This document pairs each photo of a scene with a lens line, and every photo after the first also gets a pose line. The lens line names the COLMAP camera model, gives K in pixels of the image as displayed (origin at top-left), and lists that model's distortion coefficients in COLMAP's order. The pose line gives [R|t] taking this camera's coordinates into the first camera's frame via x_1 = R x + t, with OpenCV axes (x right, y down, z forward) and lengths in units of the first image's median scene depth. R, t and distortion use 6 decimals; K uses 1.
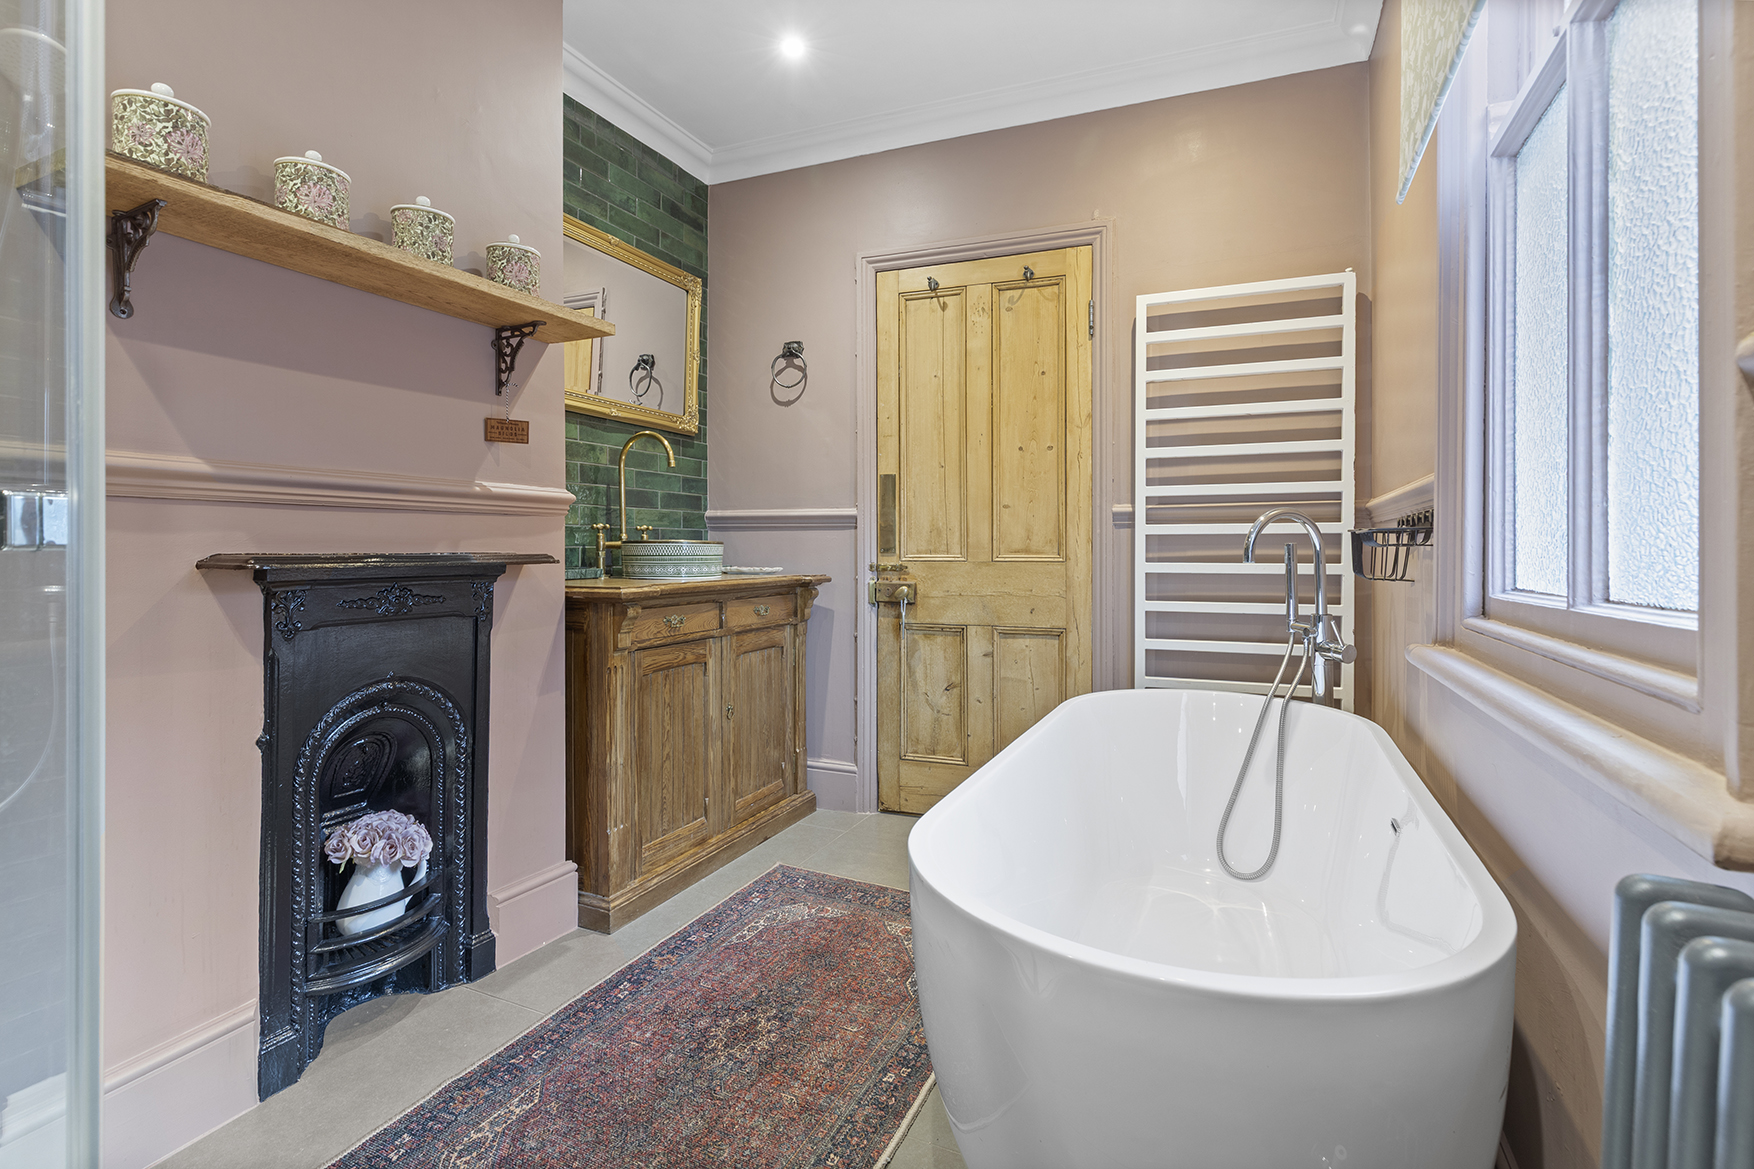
lens RADIAL K [[807.2, 0, 883.3], [0, 807.2, 557.5], [0, 0, 1]] dist [0.000345, -0.000382]
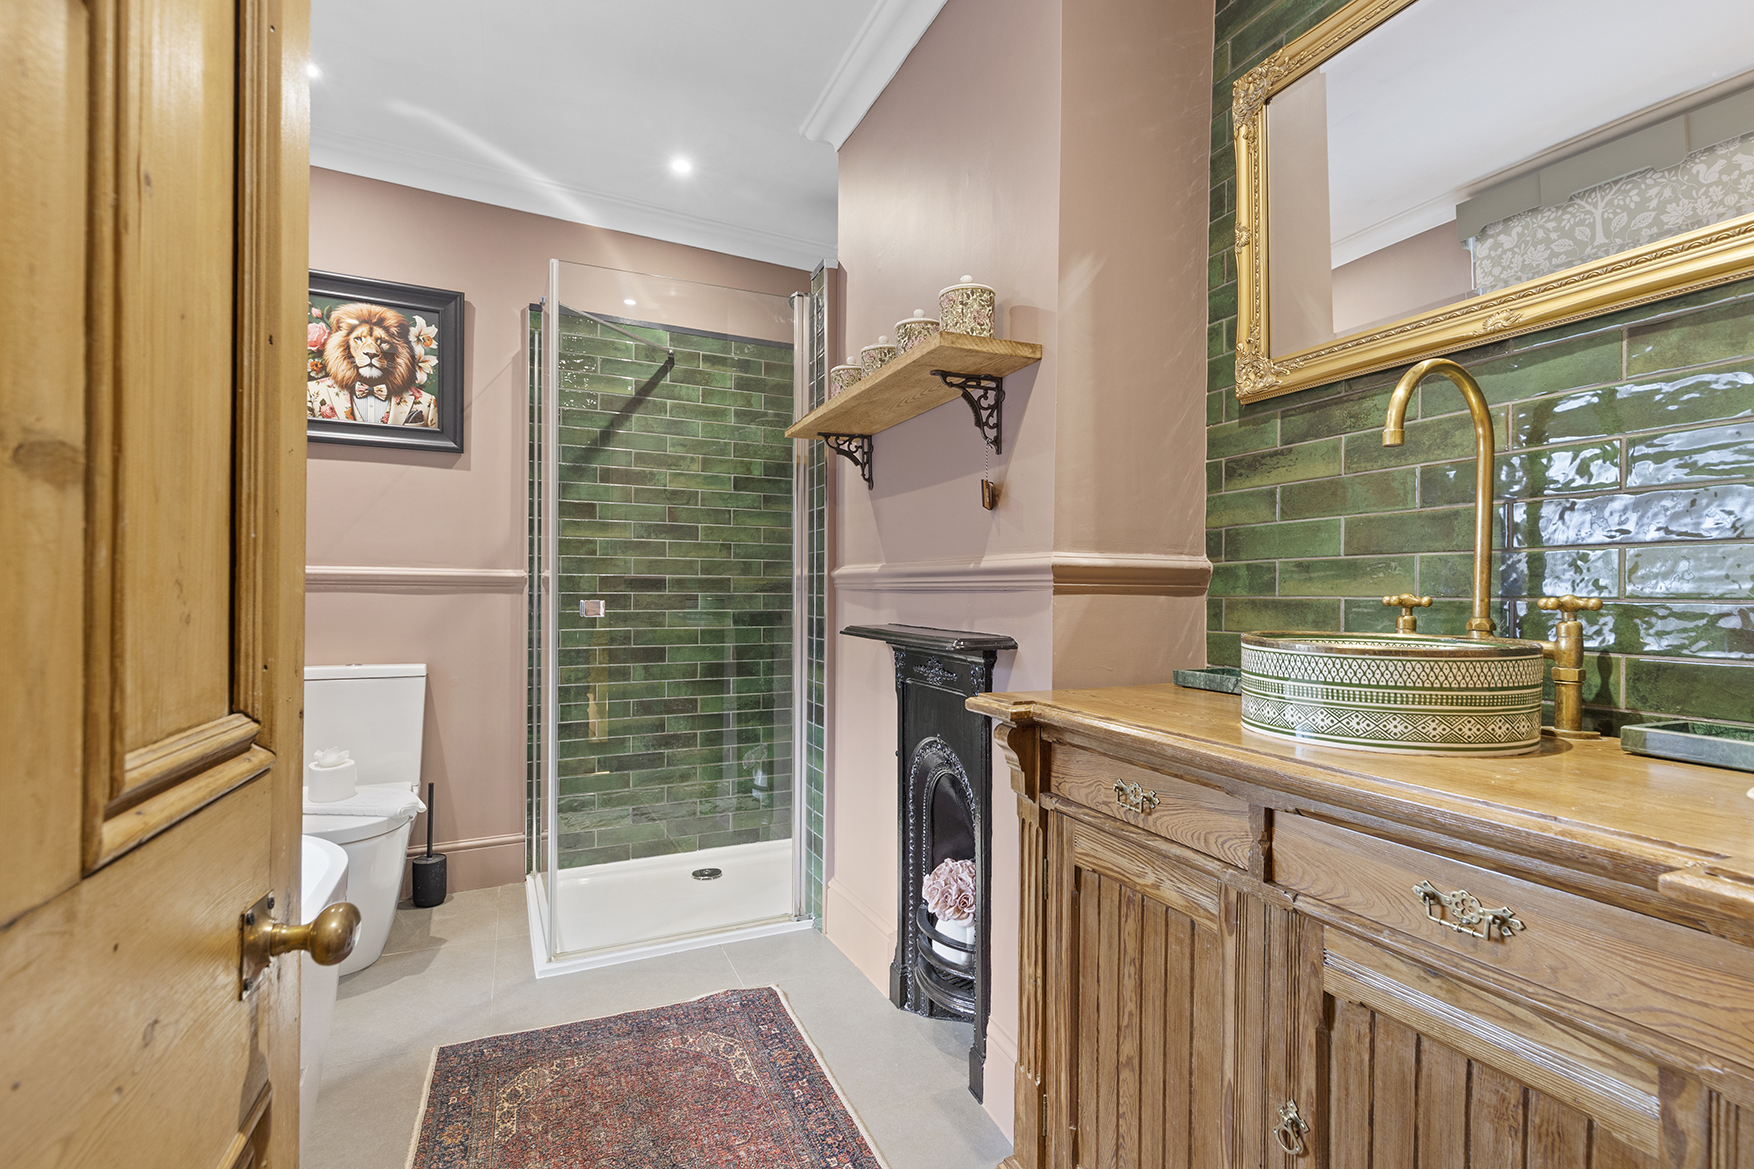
lens RADIAL K [[809.7, 0, 876.1], [0, 809.7, 591.8], [0, 0, 1]] dist [0.005848, -0.000941]
pose [[-0.671637, -0.005314, -0.740861, 0.295159], [-0.014630, 0.999874, 0.006091, -0.063619], [0.740736, 0.014930, -0.671631, 1.687719]]
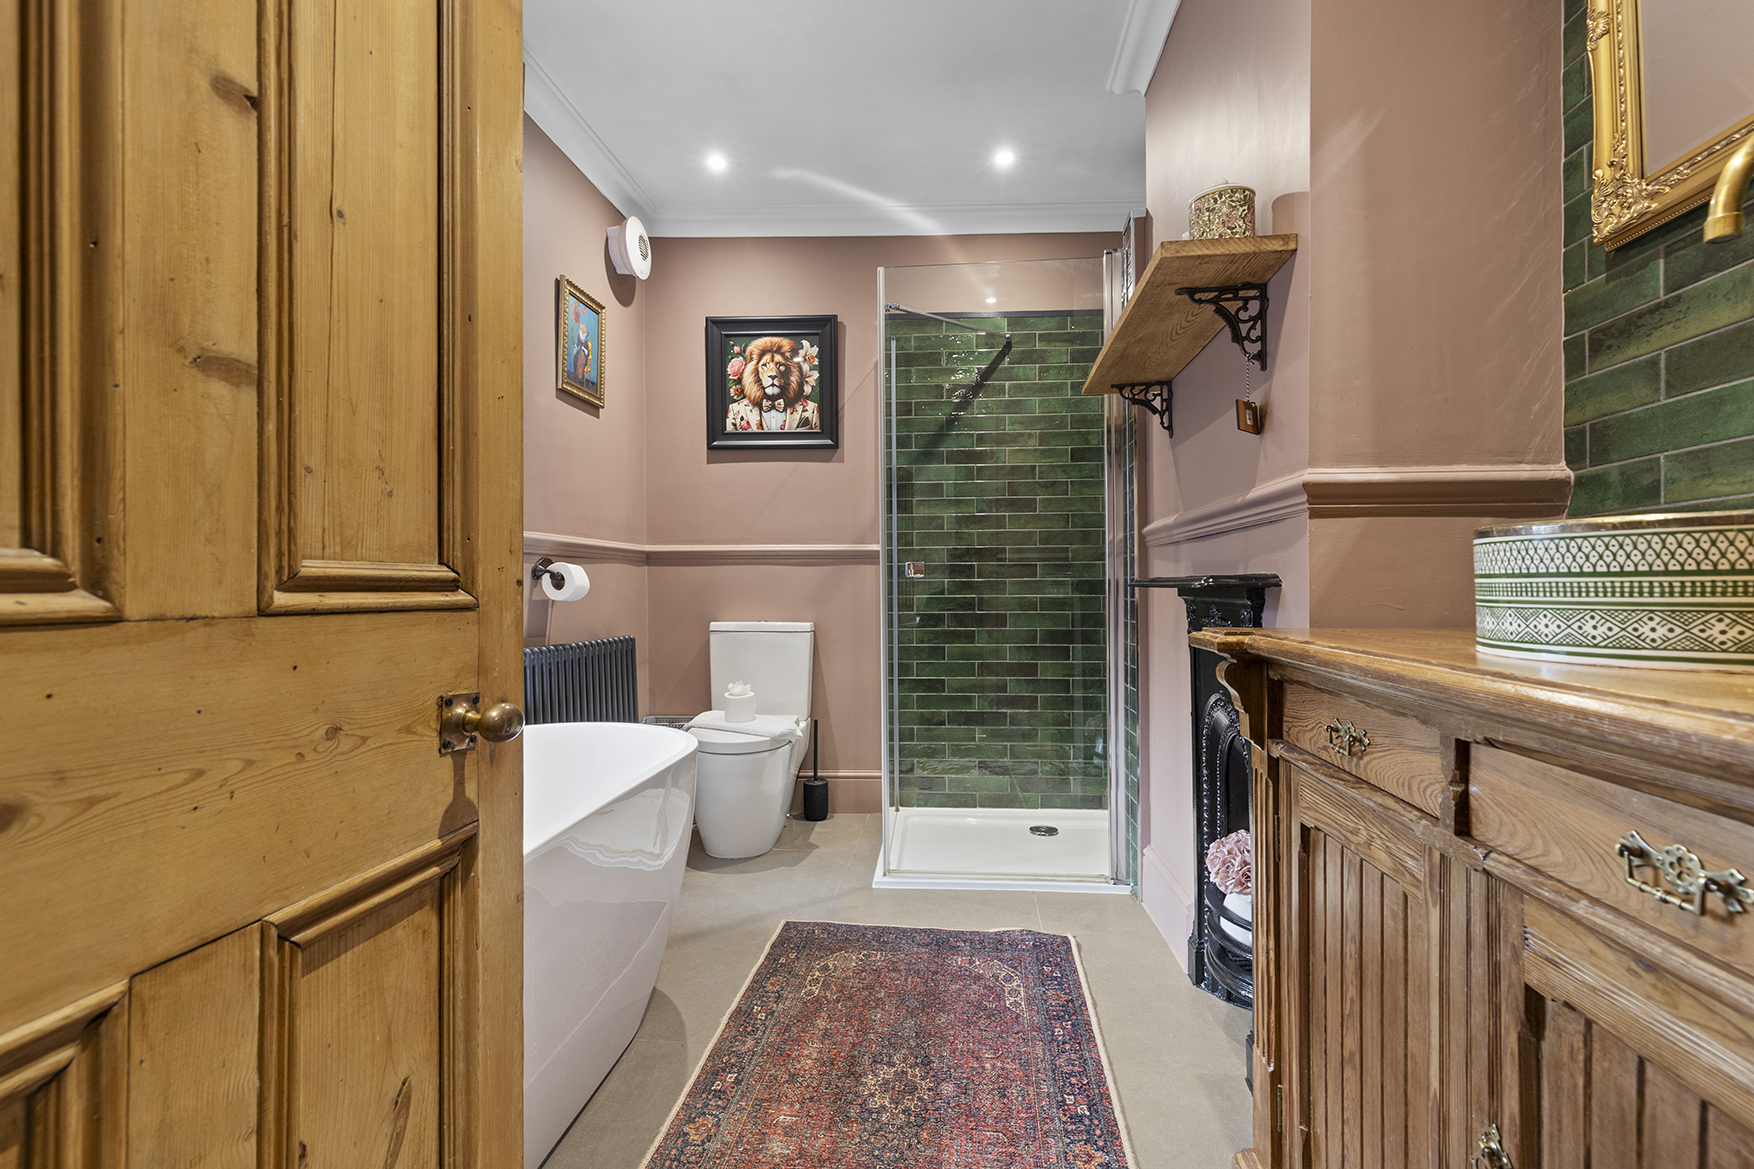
lens RADIAL K [[782.5, 0, 882.8], [0, 782.5, 584.3], [0, 0, 1]] dist [0.002851, -0.001175]
pose [[-0.950224, 0.002564, -0.311557, 0.122304], [0.000289, 0.999973, 0.007349, -0.001783], [0.311568, 0.006893, -0.950199, 1.812407]]
